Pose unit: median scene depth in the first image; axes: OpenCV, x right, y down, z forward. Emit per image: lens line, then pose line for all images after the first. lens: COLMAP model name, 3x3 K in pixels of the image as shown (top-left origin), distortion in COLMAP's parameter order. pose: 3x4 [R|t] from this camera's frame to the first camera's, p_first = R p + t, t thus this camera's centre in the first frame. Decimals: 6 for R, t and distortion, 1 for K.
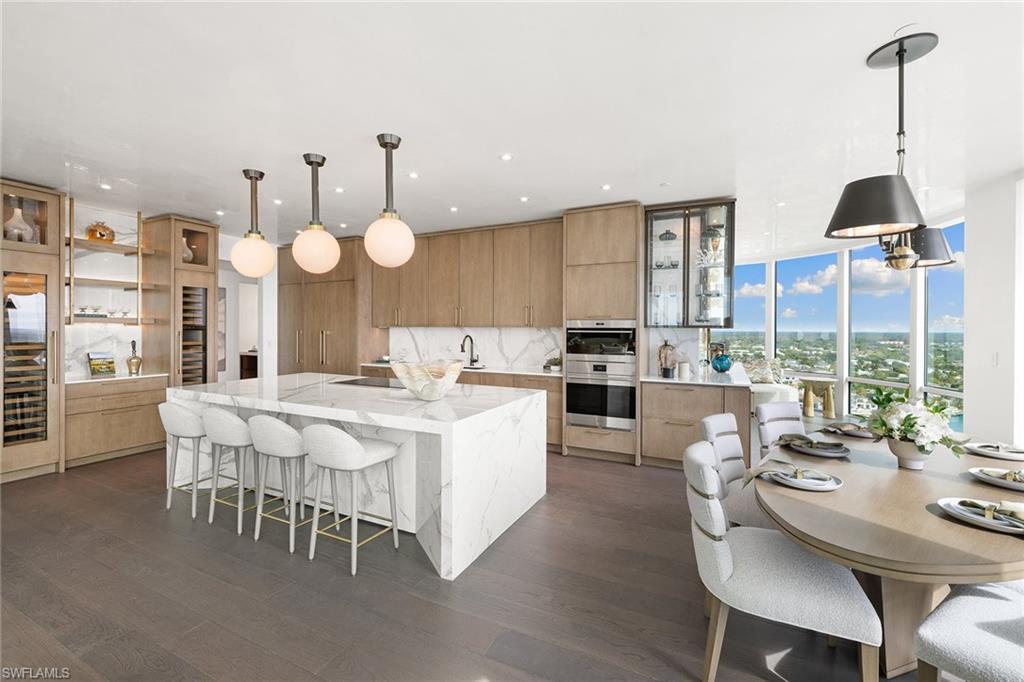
lens RADIAL K [[430.3, 0, 510.9], [0, 430.3, 330.7], [0, 0, 1]] dist [0.001453, -0.000220]
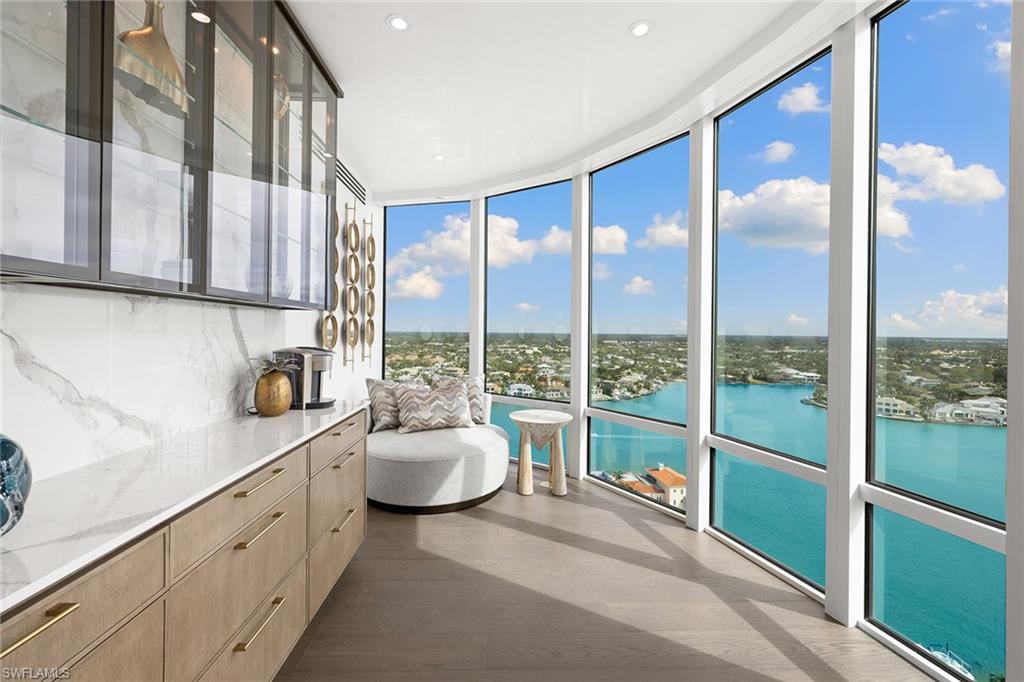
lens RADIAL K [[430.3, 0, 510.9], [0, 430.3, 330.7], [0, 0, 1]] dist [0.001453, -0.000220]
pose [[0.880042, 0.013150, 0.474714, 0.436270], [-0.014018, 0.999900, -0.001710, 0.010451], [-0.474689, -0.005149, 0.880139, 0.565224]]
